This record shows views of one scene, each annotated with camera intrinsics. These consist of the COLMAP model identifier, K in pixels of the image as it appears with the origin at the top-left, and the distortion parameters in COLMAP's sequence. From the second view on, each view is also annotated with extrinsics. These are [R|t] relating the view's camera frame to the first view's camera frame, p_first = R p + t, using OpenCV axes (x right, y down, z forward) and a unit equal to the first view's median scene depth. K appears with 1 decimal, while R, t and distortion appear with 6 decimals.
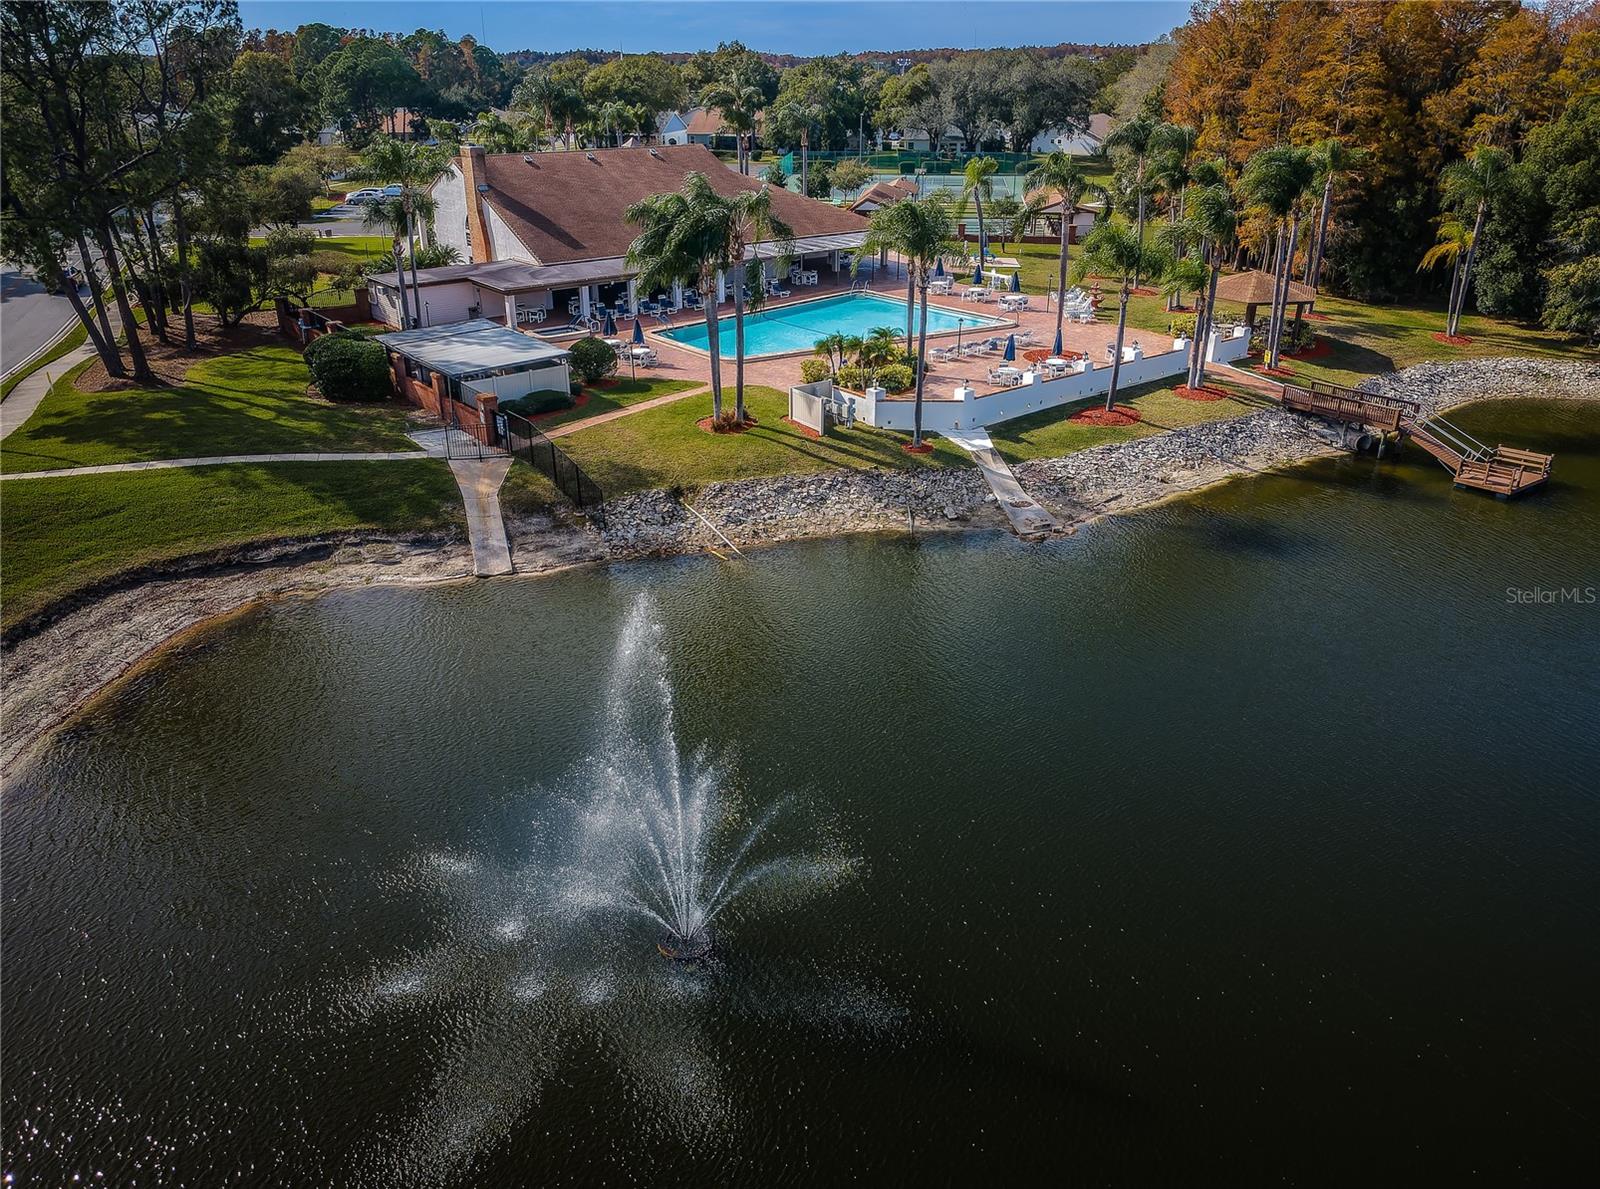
lens RADIAL K [[1161.3, 0, 800.0], [0, 1161.3, 594.5], [0, 0, 1]] dist [0.041096, -0.069686]
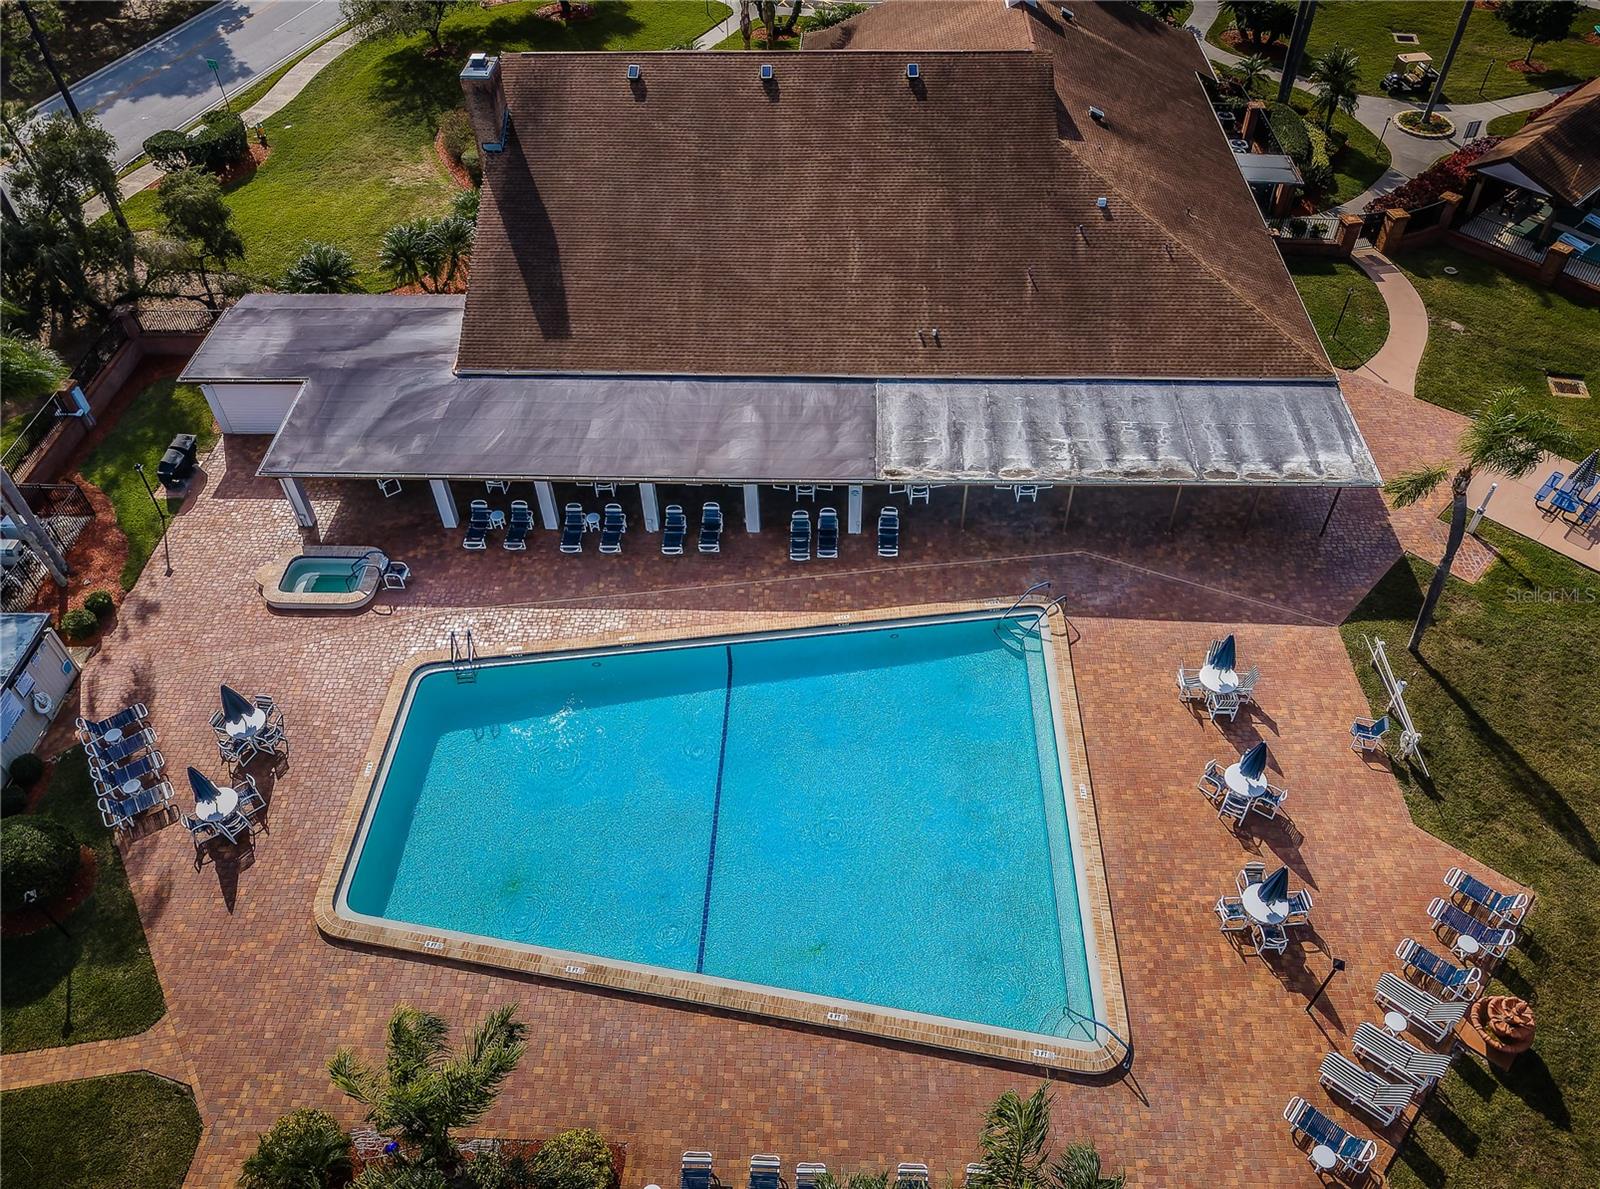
lens RADIAL K [[1177.8, 0, 800.0], [0, 1177.8, 594.5], [0, 0, 1]] dist [0.042478, -0.076613]
pose [[0.761741, 0.453222, -0.462970, 0.287423], [-0.252792, 0.865866, 0.431708, -0.667134], [0.596529, -0.211815, 0.774136, 0.918526]]
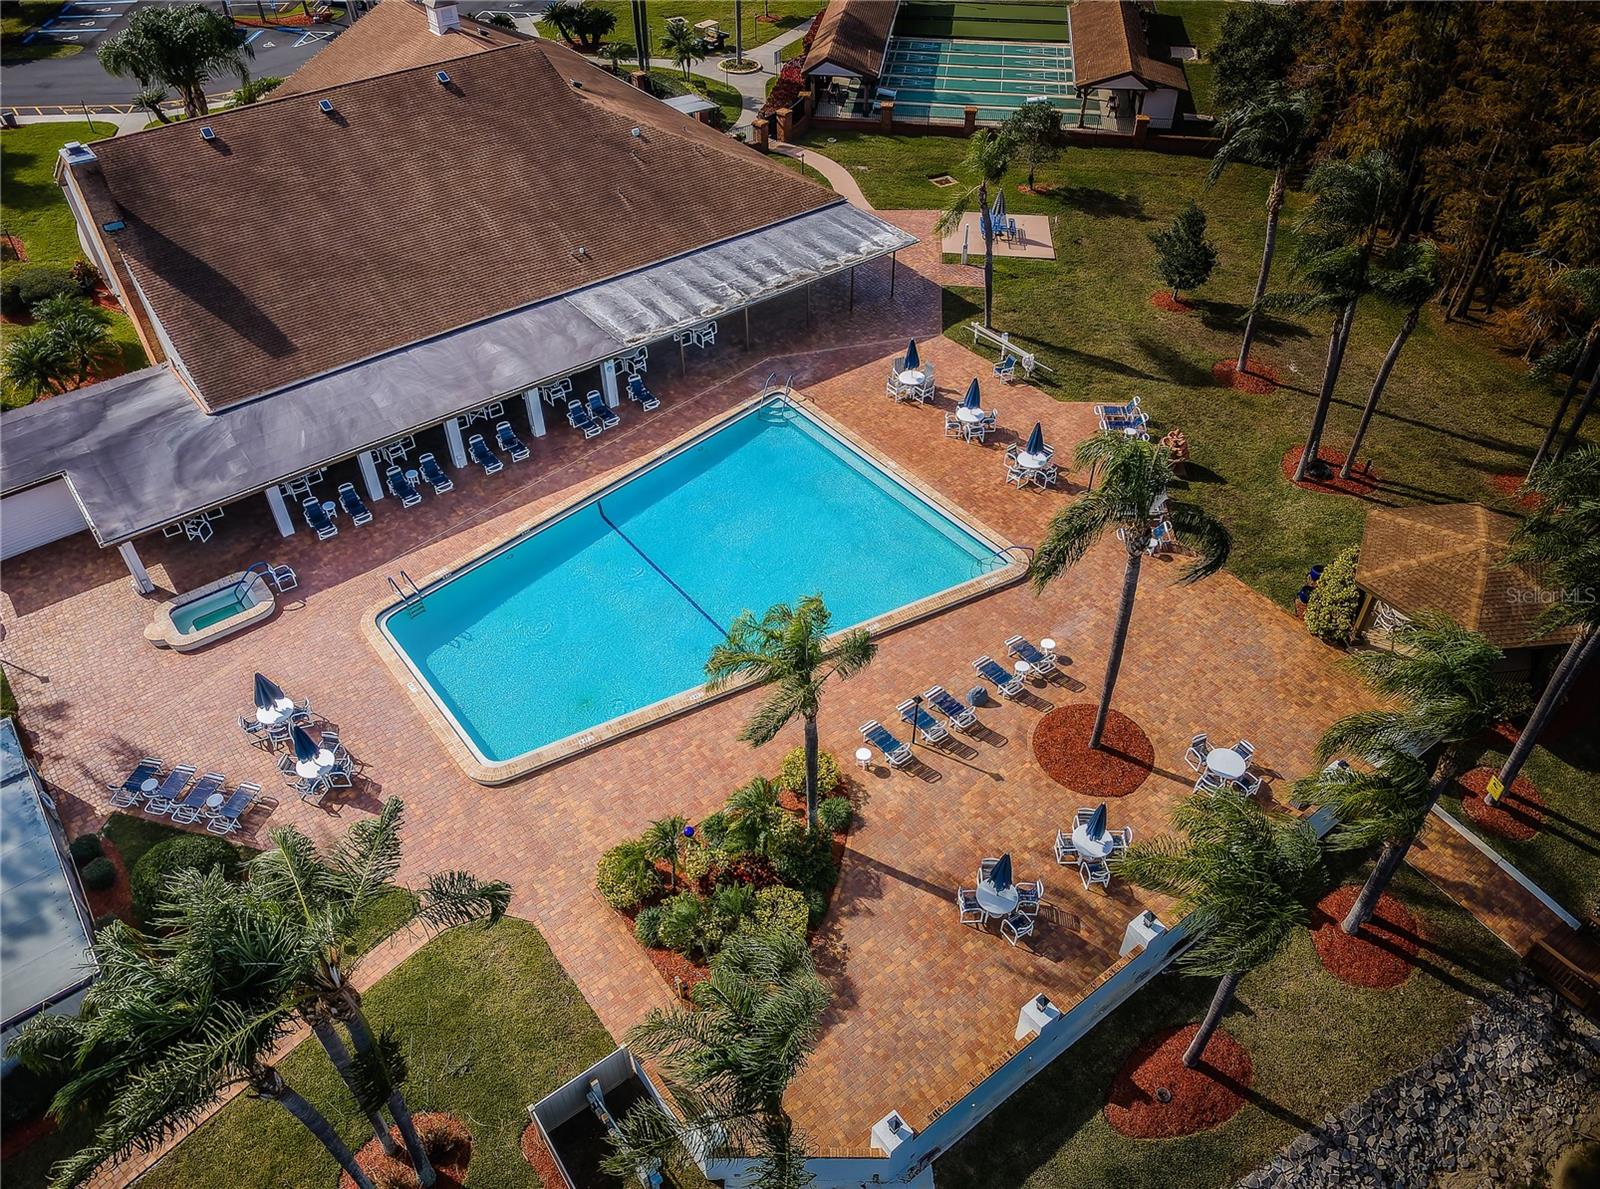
lens RADIAL K [[1188.3, 0, 800.0], [0, 1188.3, 594.5], [0, 0, 1]] dist [-0.030694, 0.036285]
pose [[0.999896, 0.002160, -0.014265, 0.109730], [0.002225, 0.953810, 0.300404, -0.525783], [0.014254, -0.300404, 0.953706, 0.600253]]
